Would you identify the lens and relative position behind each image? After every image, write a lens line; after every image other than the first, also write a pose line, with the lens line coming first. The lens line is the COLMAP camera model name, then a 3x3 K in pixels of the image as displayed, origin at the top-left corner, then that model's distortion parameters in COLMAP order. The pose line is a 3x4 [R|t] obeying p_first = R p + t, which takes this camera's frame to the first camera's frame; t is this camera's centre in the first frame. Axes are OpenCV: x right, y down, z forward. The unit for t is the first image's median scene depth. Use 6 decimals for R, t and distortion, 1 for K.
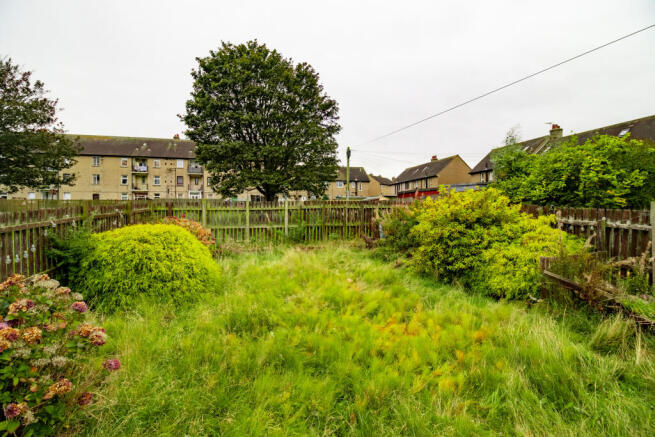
lens RADIAL K [[299.7, 0, 328.5], [0, 299.7, 215.9], [0, 0, 1]] dist [0.000426, -0.013325]
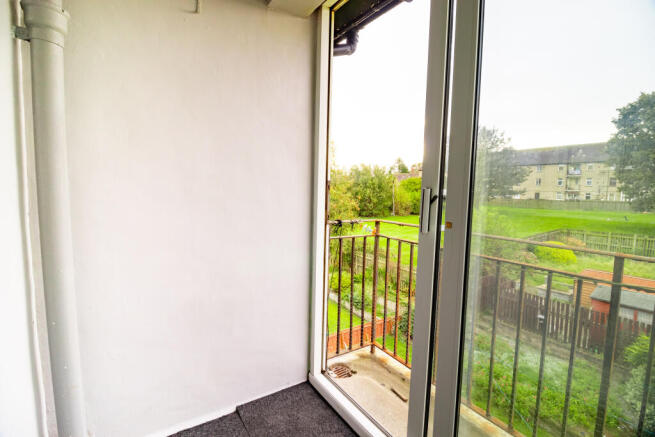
lens RADIAL K [[307.3, 0, 327.1], [0, 307.3, 215.5], [0, 0, 1]] dist [0.000080, -0.000202]
pose [[0.311069, 0.081885, -0.946853, 0.249040], [-0.018288, 0.996613, 0.080180, -0.066378], [0.950212, -0.007626, 0.311512, -0.335701]]
